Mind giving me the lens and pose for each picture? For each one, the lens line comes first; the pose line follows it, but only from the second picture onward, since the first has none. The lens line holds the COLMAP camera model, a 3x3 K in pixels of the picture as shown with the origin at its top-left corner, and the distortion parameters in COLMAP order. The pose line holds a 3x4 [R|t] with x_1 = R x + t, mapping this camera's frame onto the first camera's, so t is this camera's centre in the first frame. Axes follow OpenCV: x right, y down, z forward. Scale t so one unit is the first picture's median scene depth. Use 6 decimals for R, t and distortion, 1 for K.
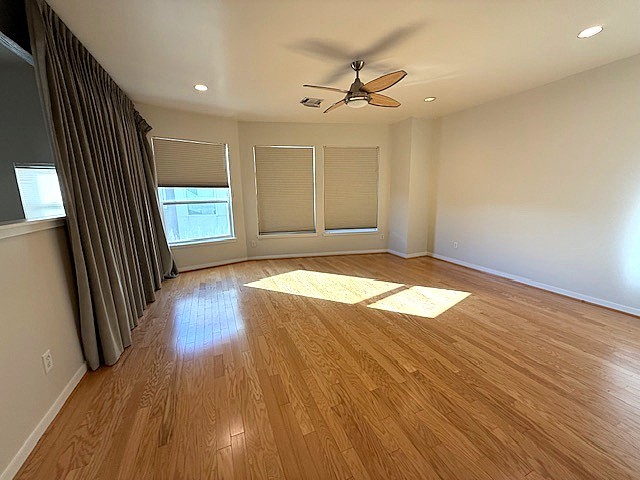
lens RADIAL K [[255.9, 0, 319.8], [0, 255.9, 240.3], [0, 0, 1]] dist [0.002925, -0.000219]
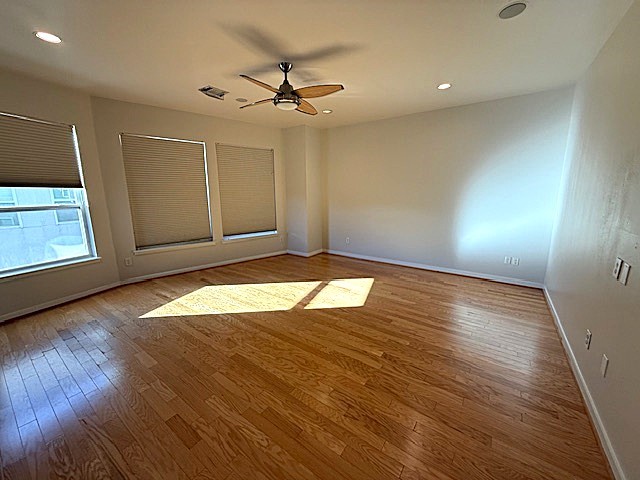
lens RADIAL K [[255.9, 0, 319.2], [0, 255.9, 240.4], [0, 0, 1]] dist [0.002925, -0.000219]
pose [[0.857493, -0.087845, 0.506941, -0.213048], [0.089210, 0.995777, 0.021654, -0.023236], [-0.506702, 0.026656, 0.861709, 0.078237]]
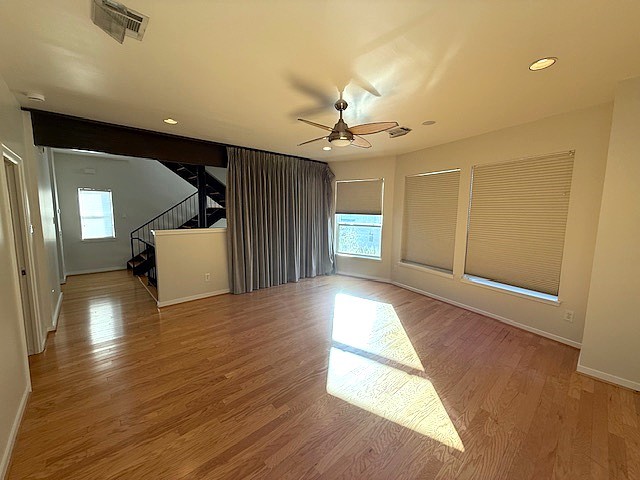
lens RADIAL K [[255.9, 0, 318.5], [0, 255.9, 240.7], [0, 0, 1]] dist [0.002925, -0.000219]
pose [[0.324747, 0.130332, -0.936778, 0.825393], [-0.191348, 0.979032, 0.069877, -0.153748], [0.926242, 0.156559, 0.342877, 0.468190]]
